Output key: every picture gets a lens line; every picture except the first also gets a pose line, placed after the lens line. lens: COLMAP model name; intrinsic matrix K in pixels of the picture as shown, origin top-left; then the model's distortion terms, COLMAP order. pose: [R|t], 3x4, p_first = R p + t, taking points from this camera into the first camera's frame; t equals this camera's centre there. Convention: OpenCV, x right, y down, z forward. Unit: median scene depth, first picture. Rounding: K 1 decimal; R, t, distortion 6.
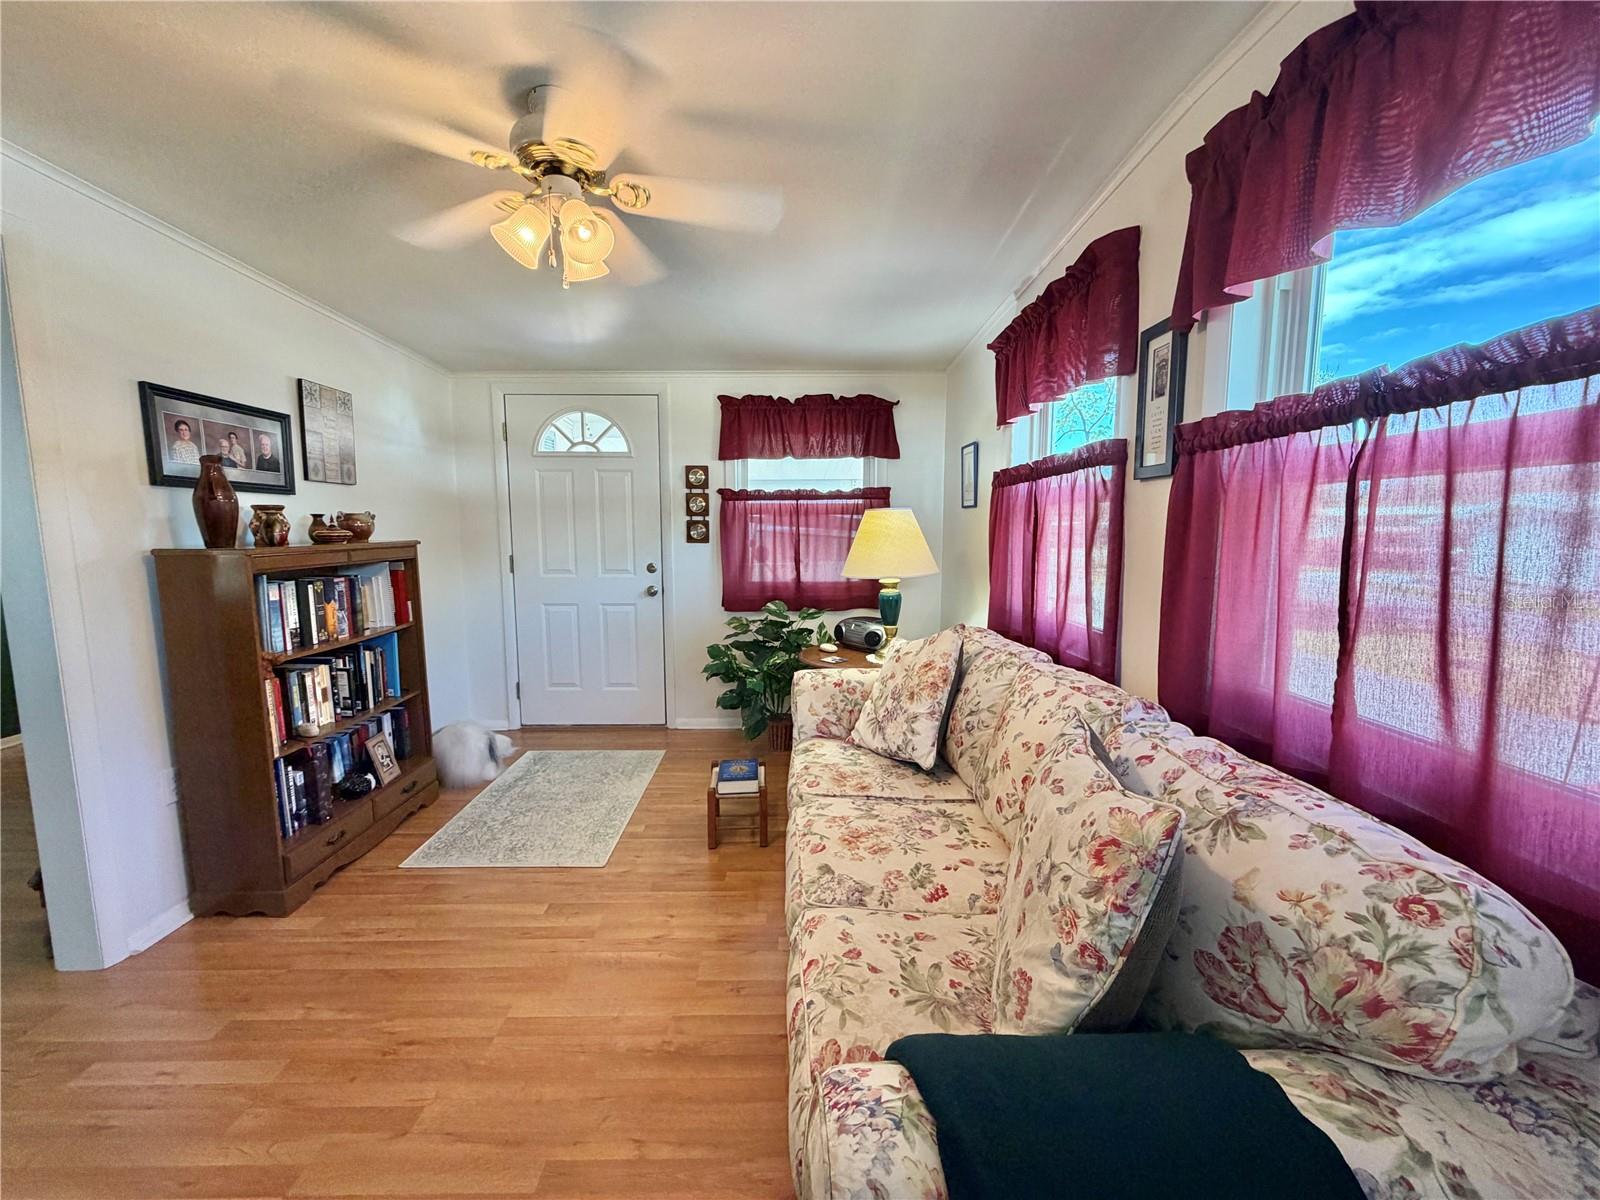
lens RADIAL K [[640.0, 0, 798.5], [0, 640.0, 598.4], [0, 0, 1]] dist [0.001569, -0.000240]
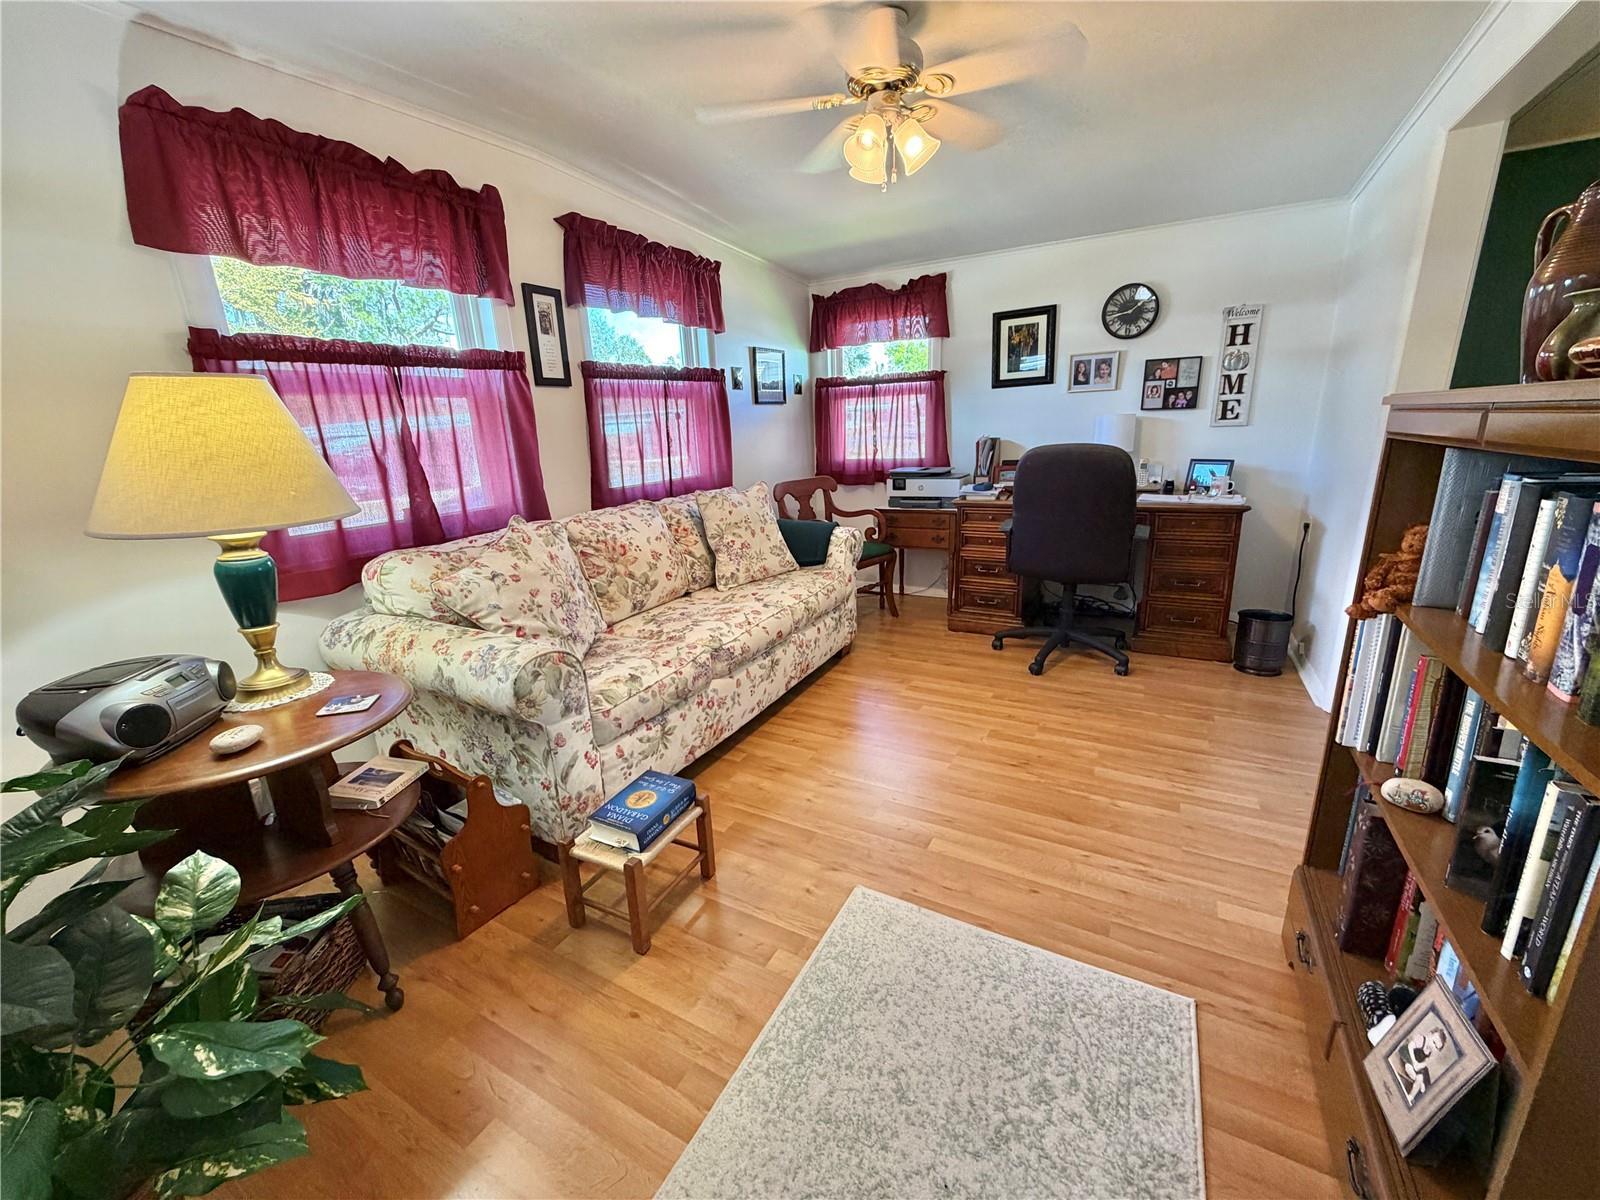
lens RADIAL K [[640.0, 0, 802.5], [0, 640.0, 599.7], [0, 0, 1]] dist [0.001569, -0.000240]
pose [[-0.872988, -0.090938, 0.479190, -0.742359], [0.097564, 0.930050, 0.354243, -0.176707], [-0.477885, 0.356002, -0.803050, 1.963624]]
